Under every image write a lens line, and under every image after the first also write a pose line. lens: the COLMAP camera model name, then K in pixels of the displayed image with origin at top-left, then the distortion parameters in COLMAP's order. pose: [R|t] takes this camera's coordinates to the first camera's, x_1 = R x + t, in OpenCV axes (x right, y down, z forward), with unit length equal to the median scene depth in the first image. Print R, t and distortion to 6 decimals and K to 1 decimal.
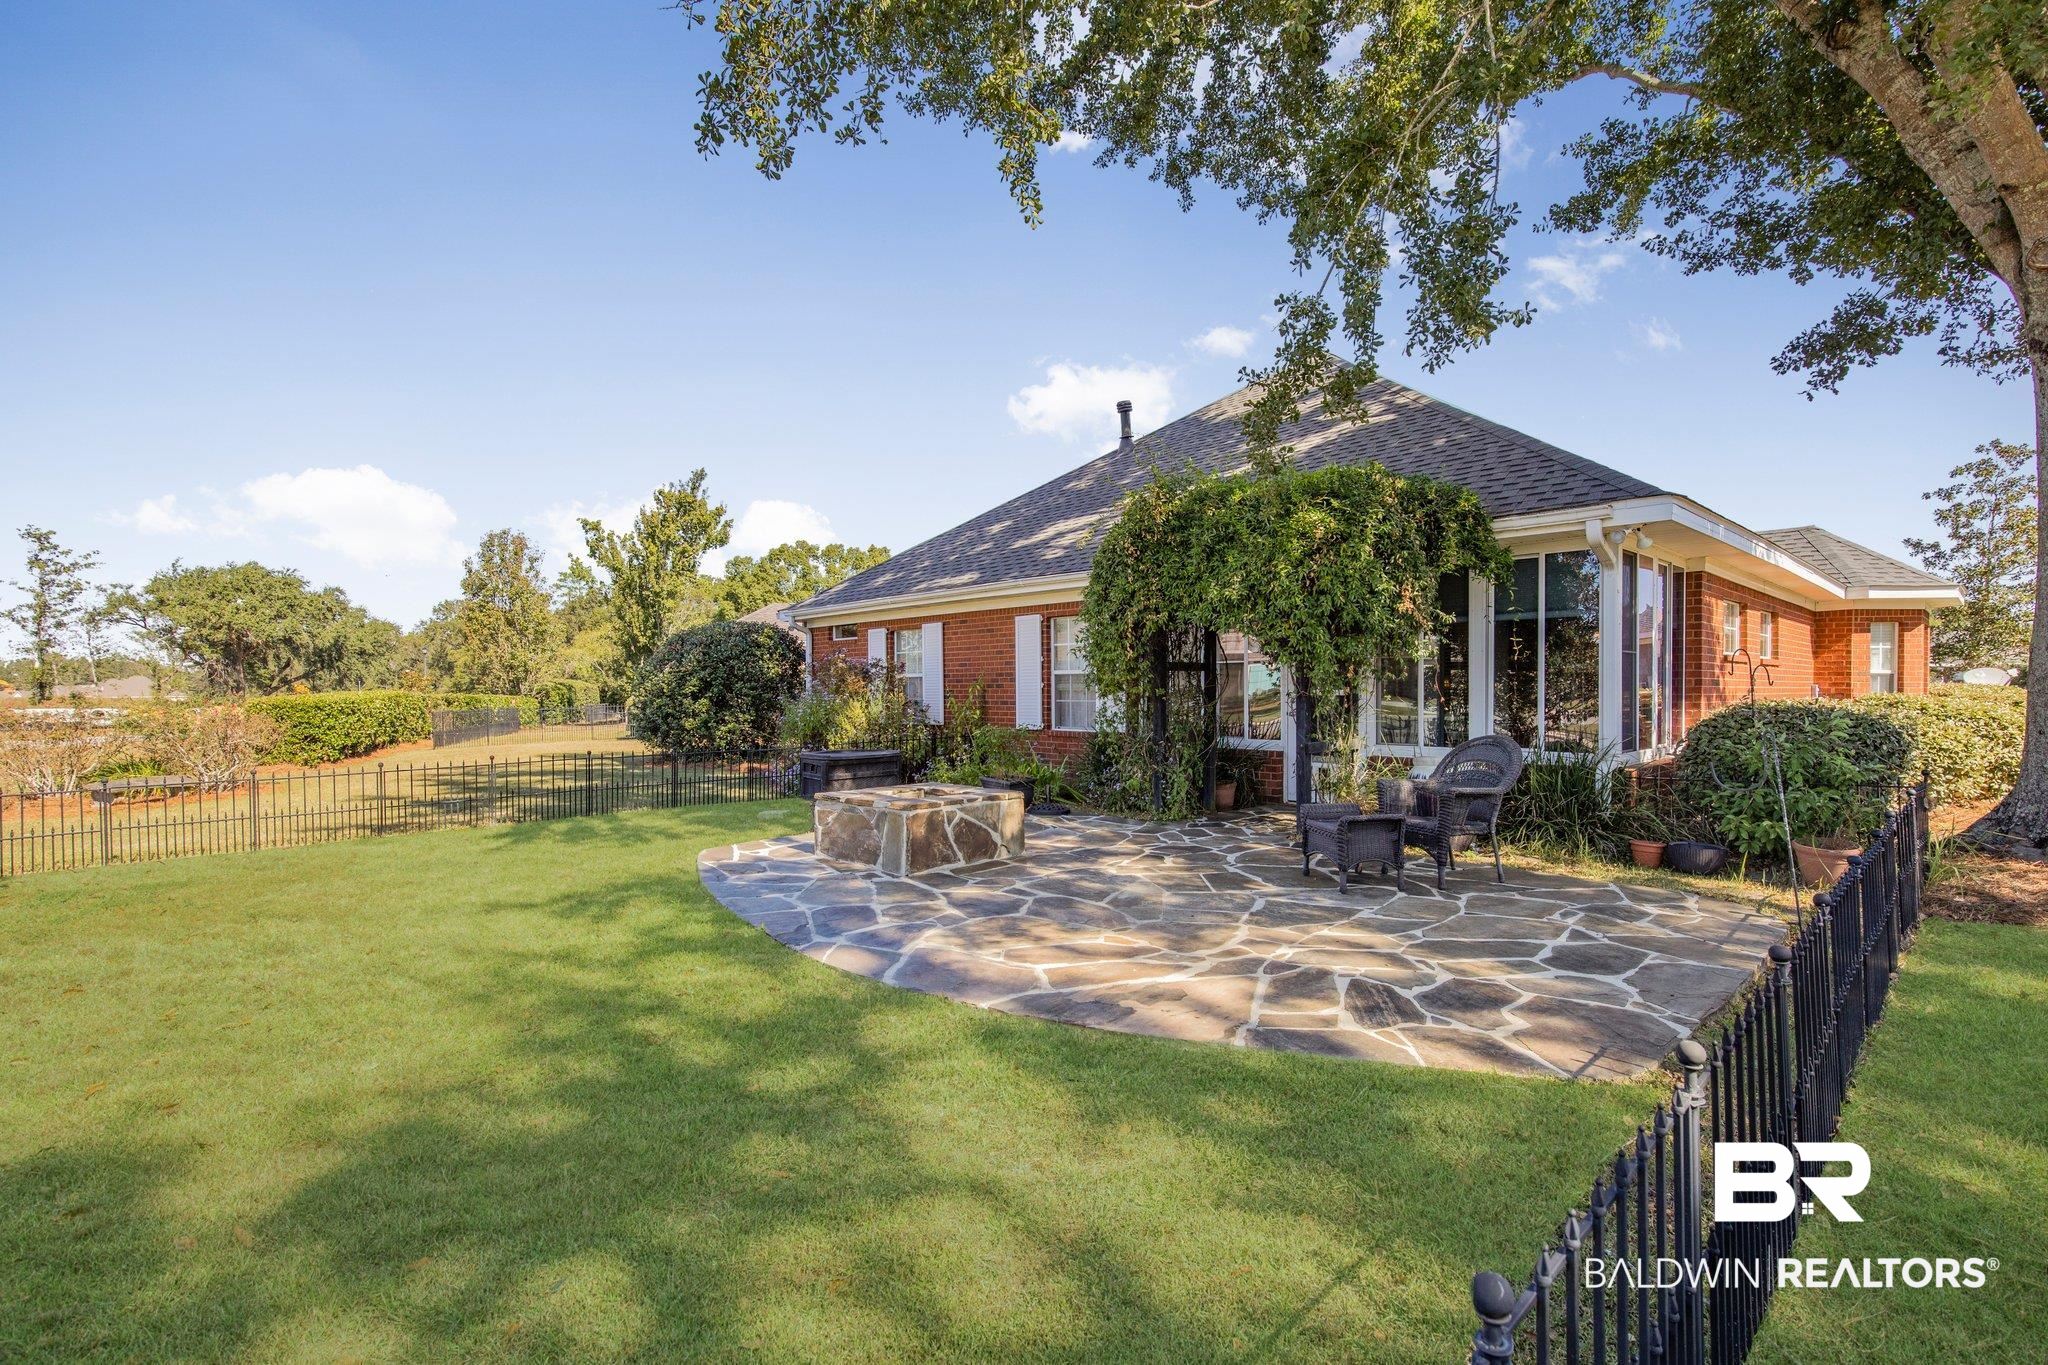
lens RADIAL K [[935.9, 0, 1026.9], [0, 935.9, 674.6], [0, 0, 1]] dist [-0.006024, 0.000220]
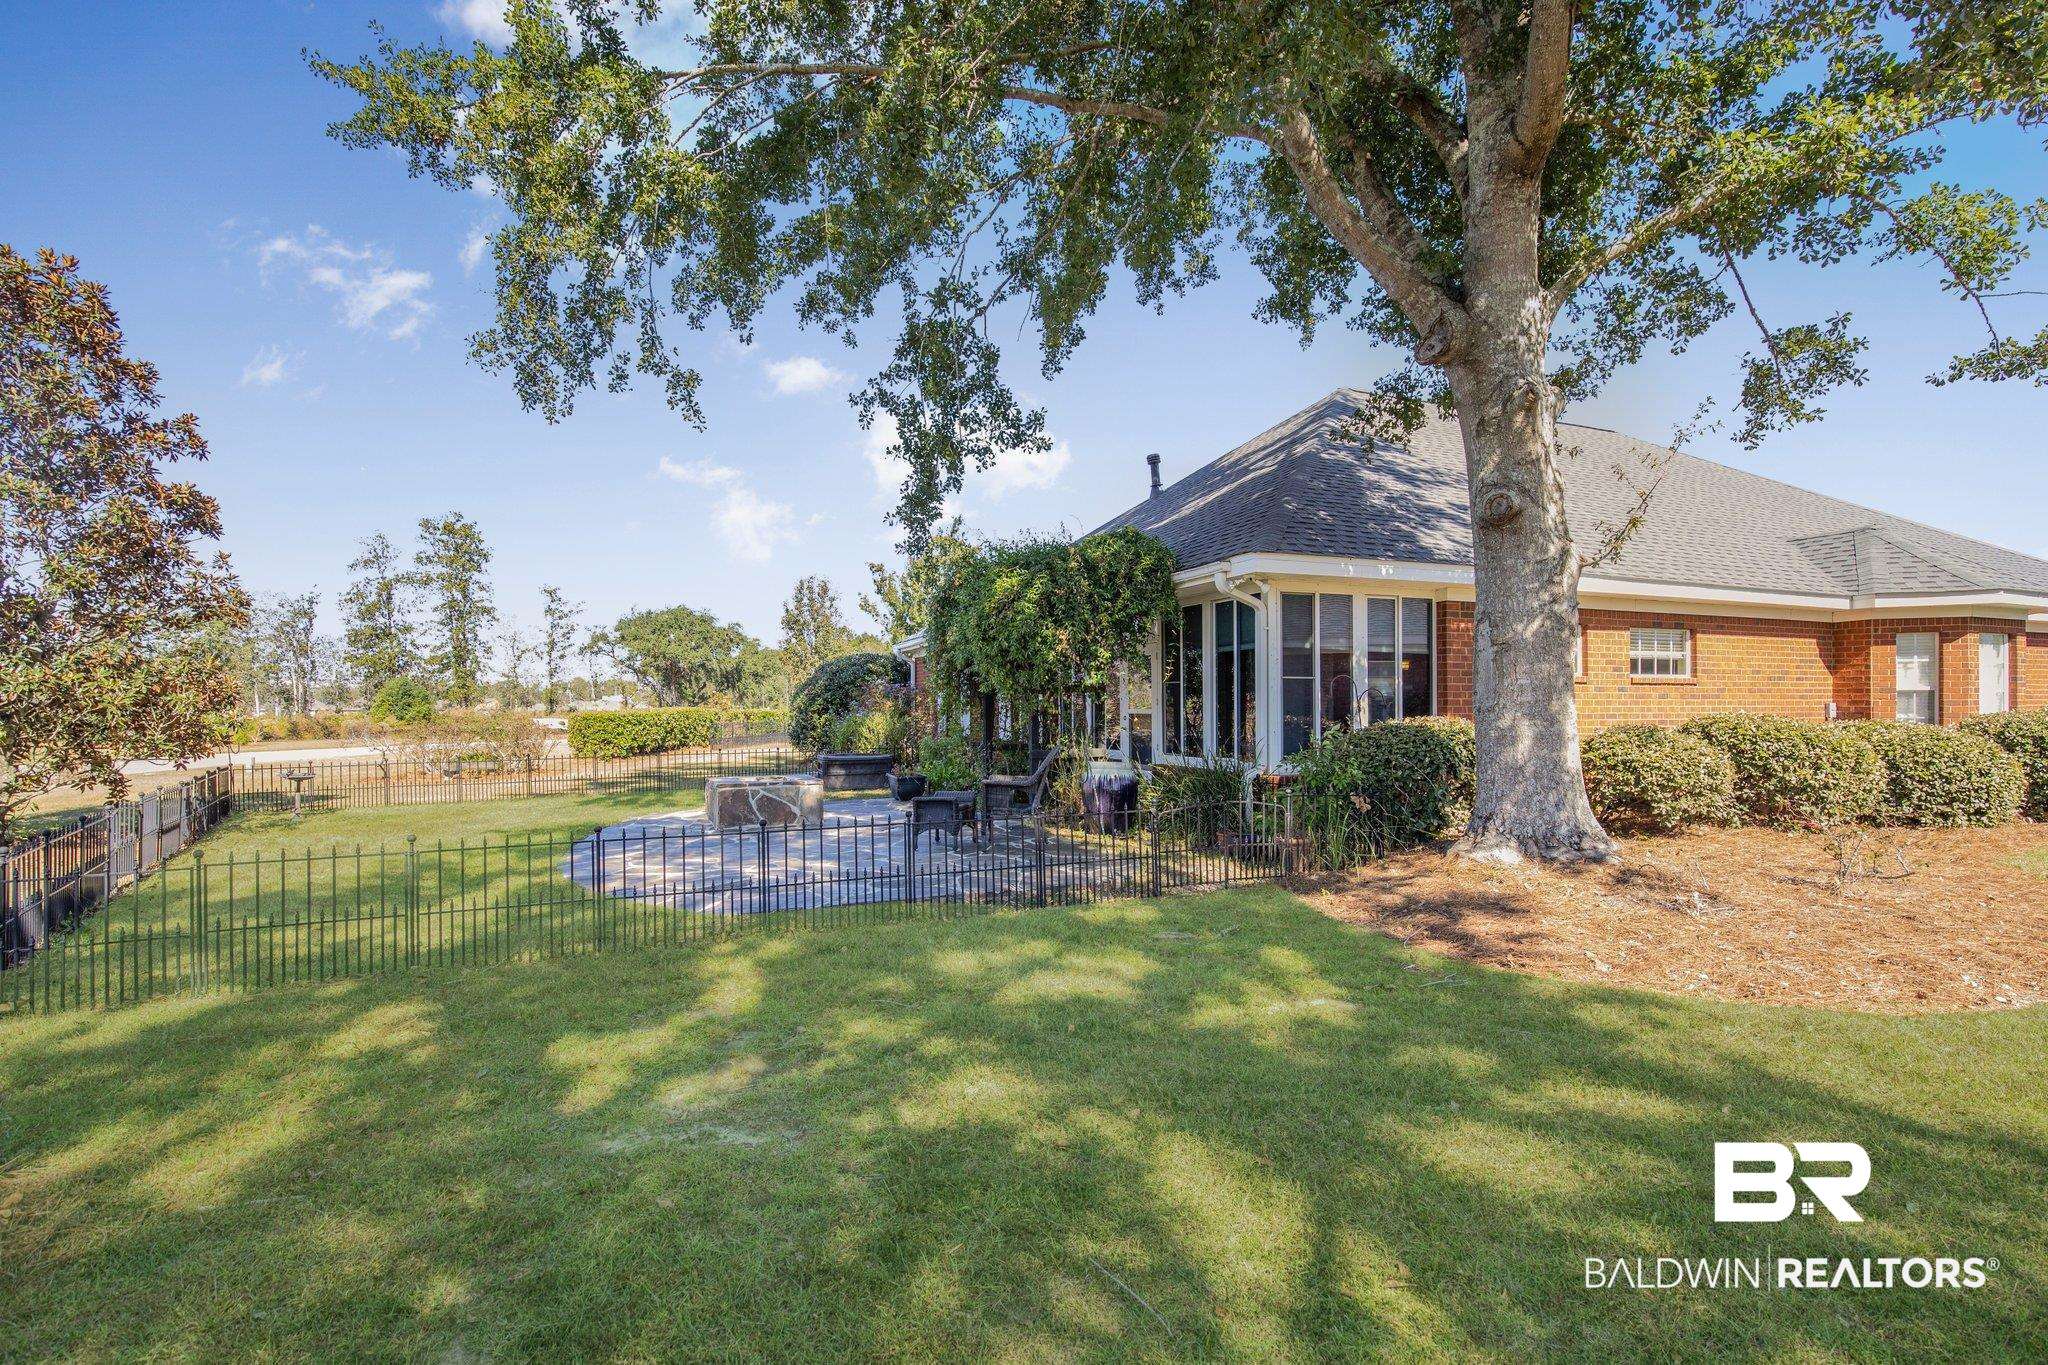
lens RADIAL K [[909.7, 0, 1024.0], [0, 909.7, 682.5], [0, 0, 1]] dist [0.001010, 0.000303]
pose [[0.939934, -0.008900, -0.341241, 0.113227], [0.006329, 0.999943, -0.008648, -0.001659], [0.341298, 0.005969, 0.939936, -0.032876]]
